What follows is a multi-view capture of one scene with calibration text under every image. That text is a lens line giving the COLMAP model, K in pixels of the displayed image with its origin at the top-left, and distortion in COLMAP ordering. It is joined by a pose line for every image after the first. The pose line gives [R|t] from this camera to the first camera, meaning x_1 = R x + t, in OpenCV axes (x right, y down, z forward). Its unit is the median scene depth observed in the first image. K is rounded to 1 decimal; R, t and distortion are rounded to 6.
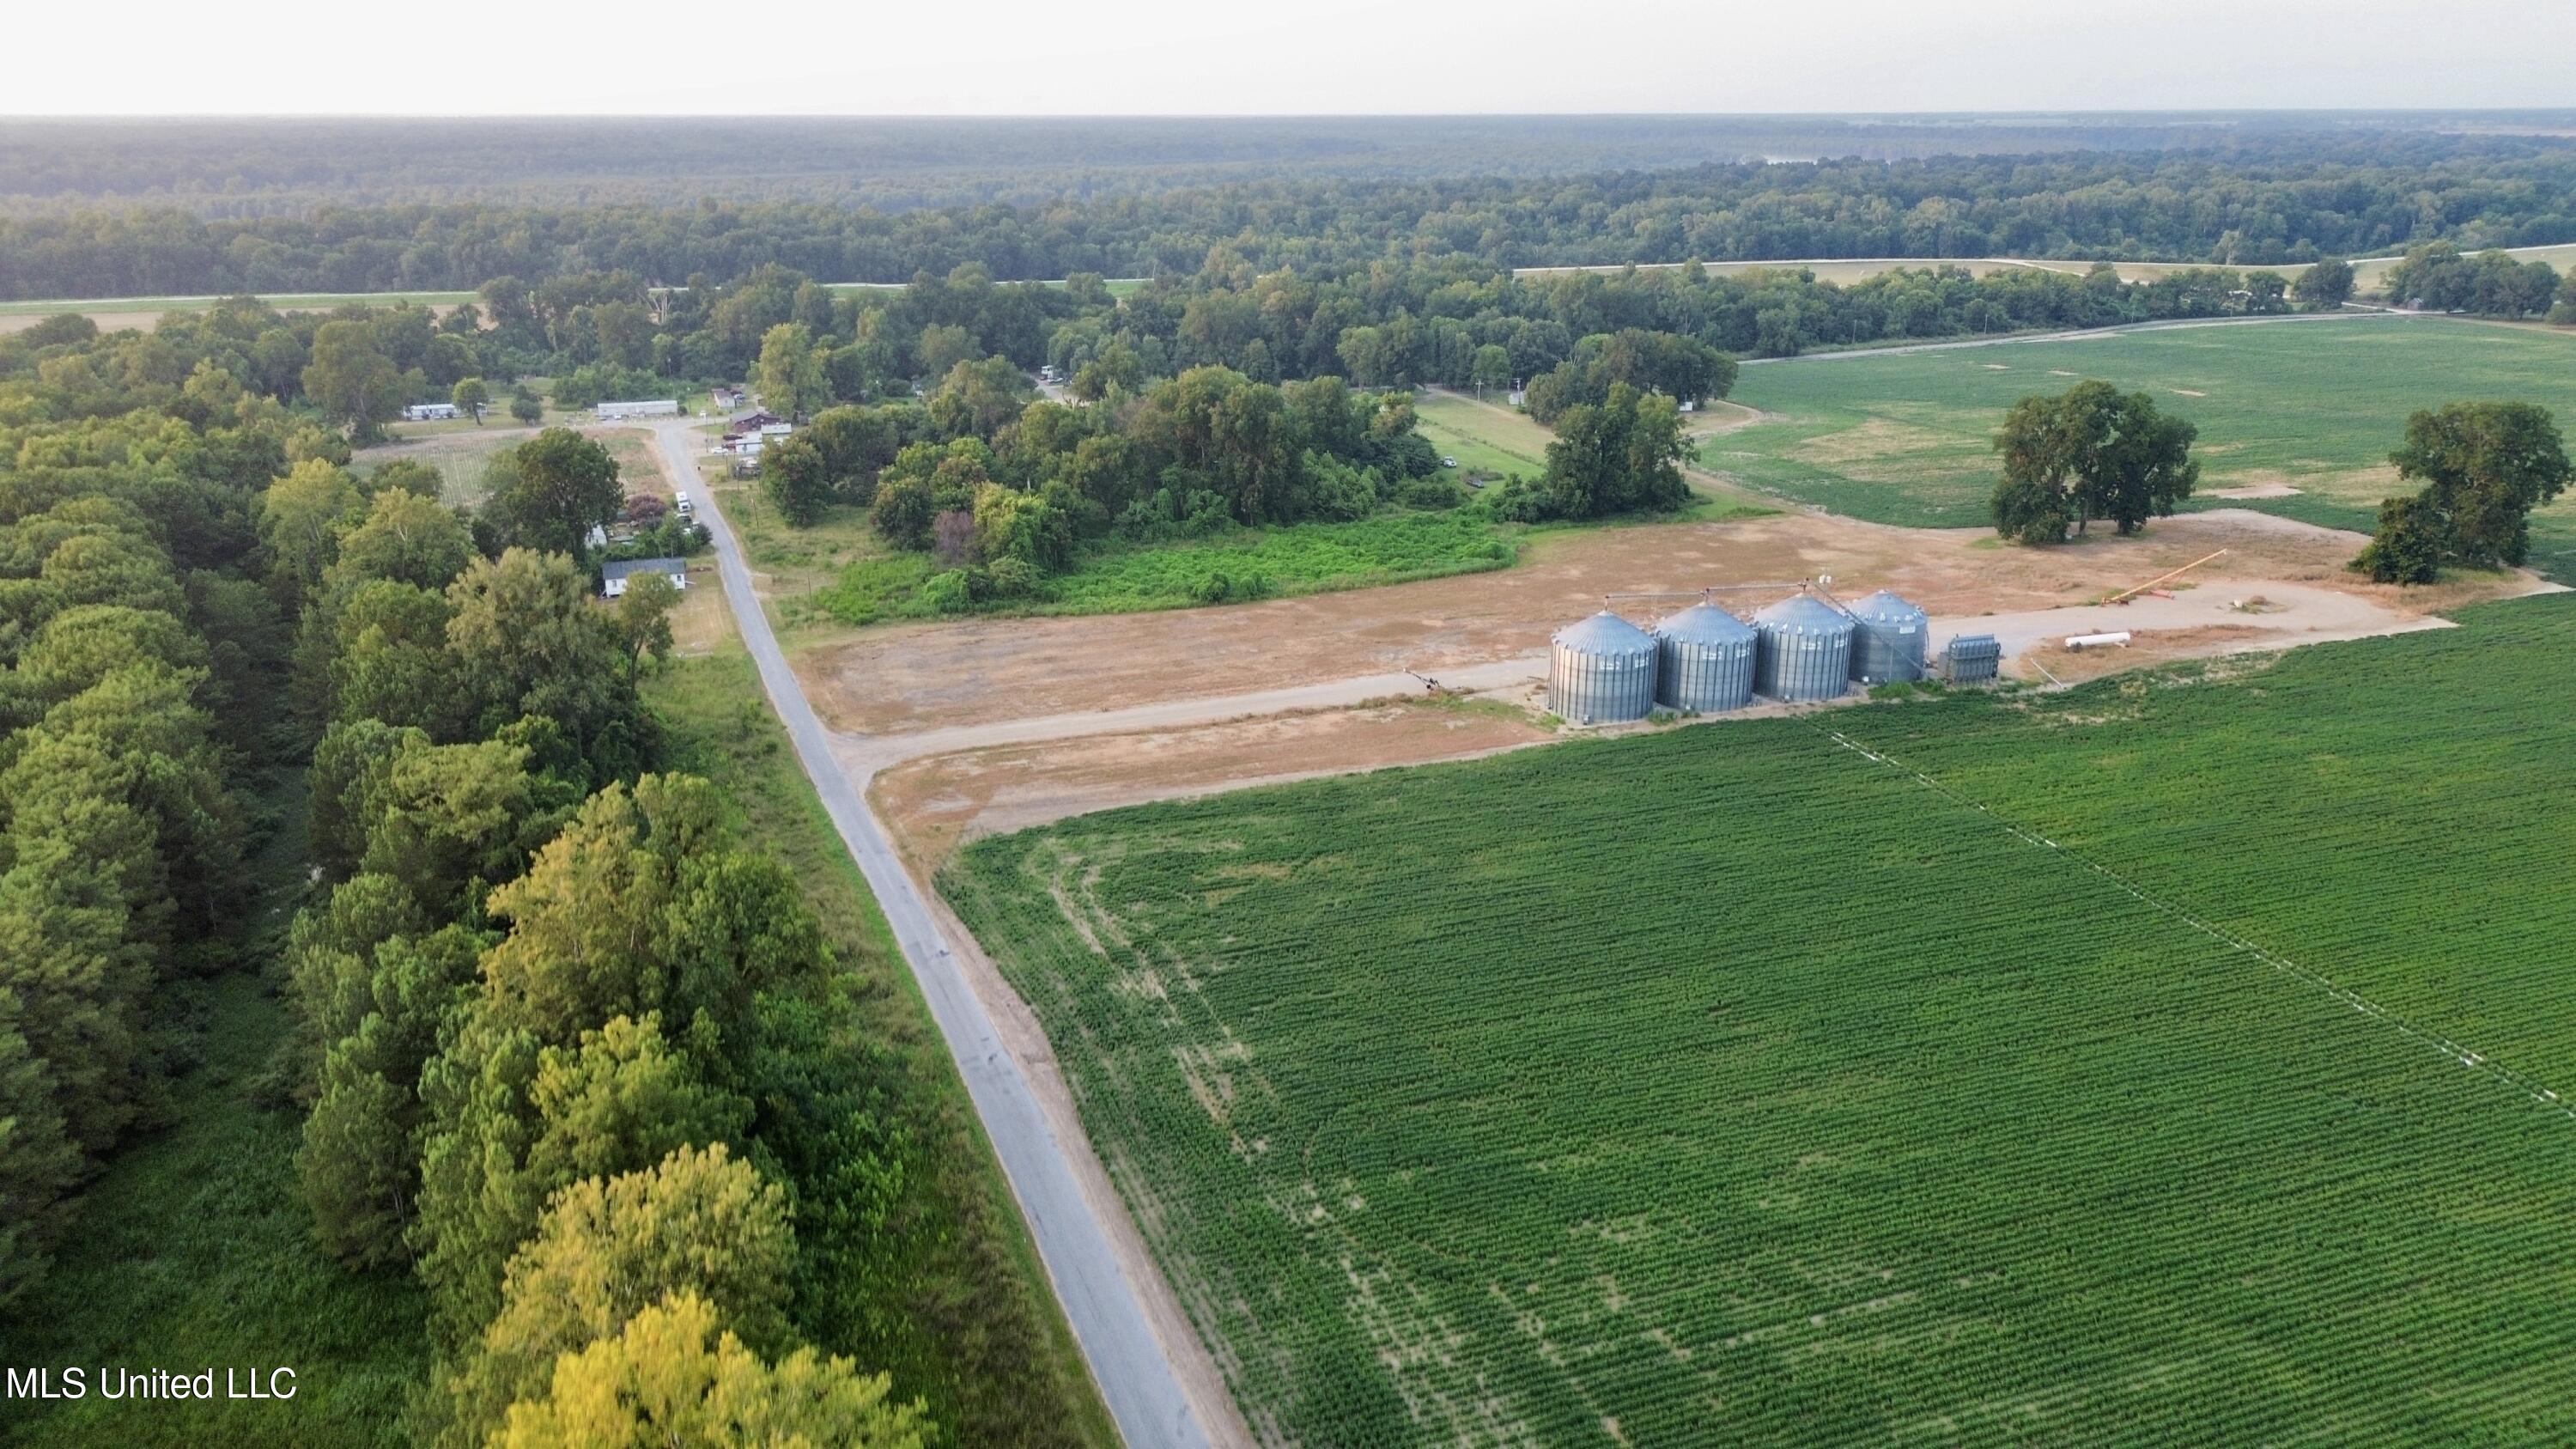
lens RADIAL K [[1822.9, 0, 1292.8], [0, 1822.9, 732.3], [0, 0, 1]] dist [0.060364, -0.064375]
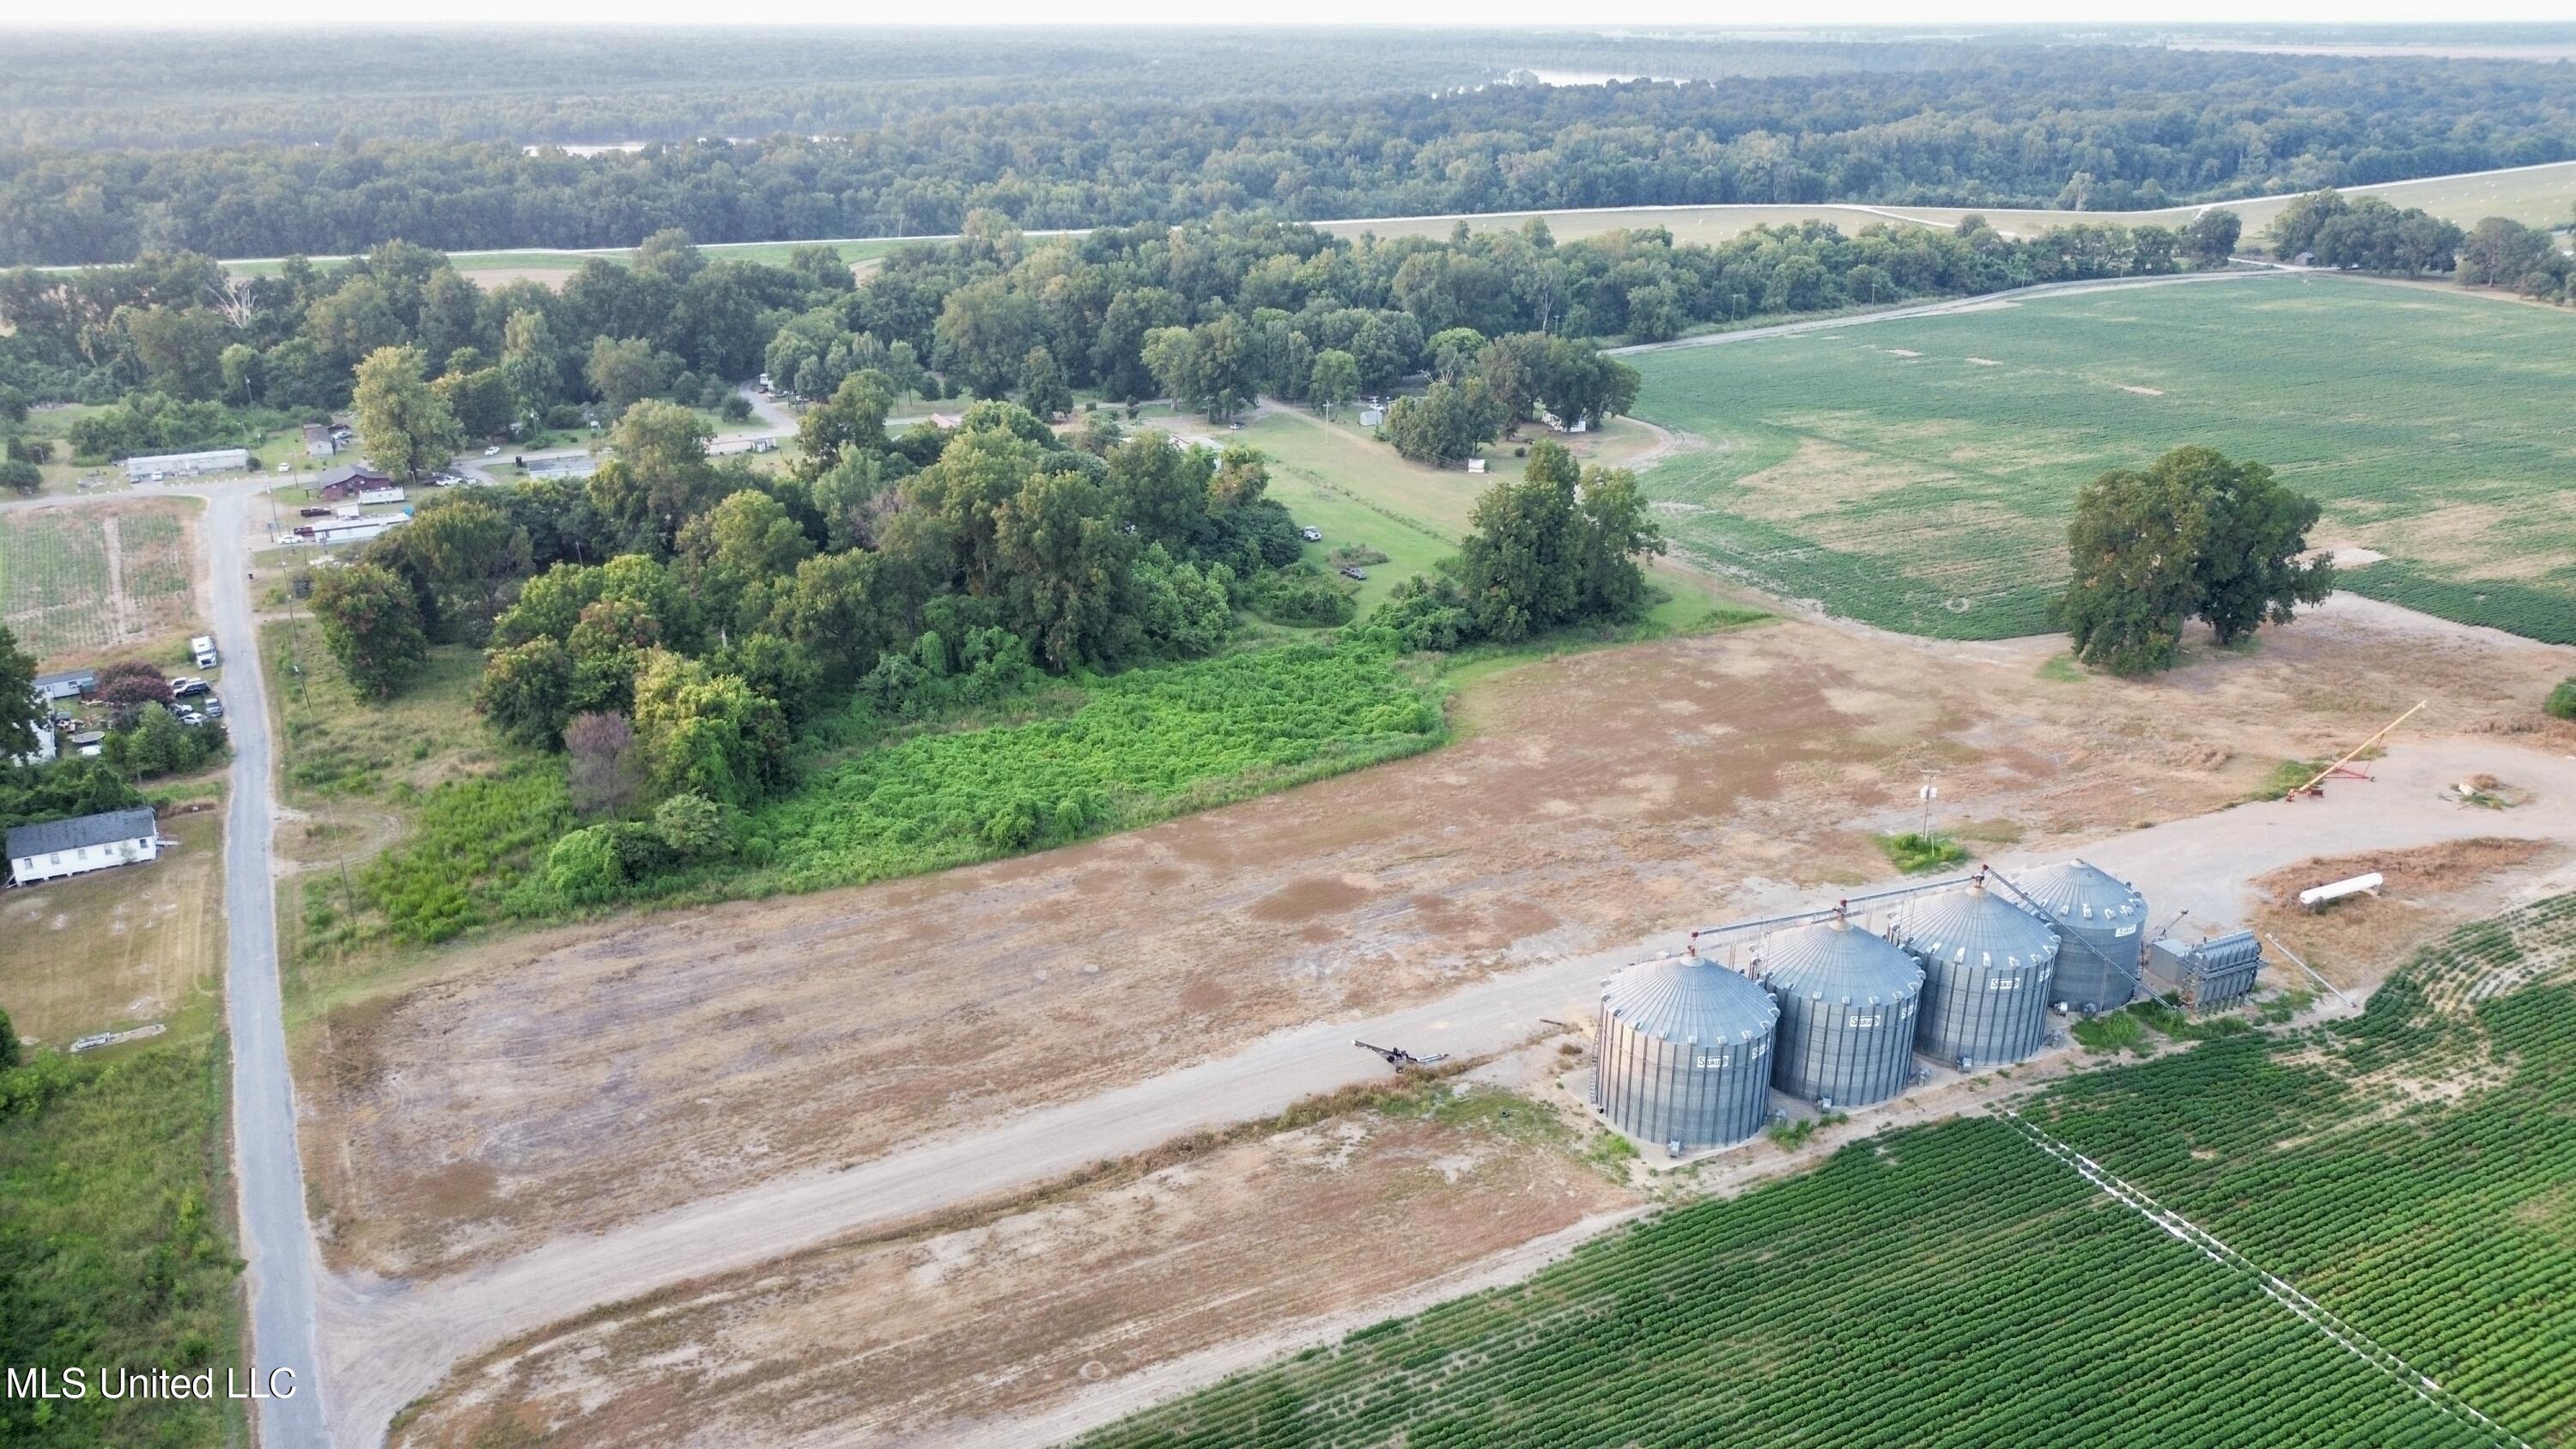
lens RADIAL K [[1822.9, 0, 1304.0], [0, 1822.9, 704.8], [0, 0, 1]] dist [0.060364, -0.064375]
pose [[0.990924, -0.043398, 0.127228, -0.017937], [0.039323, 0.998635, 0.034372, -0.111298], [-0.128546, -0.029057, 0.991278, 0.267952]]
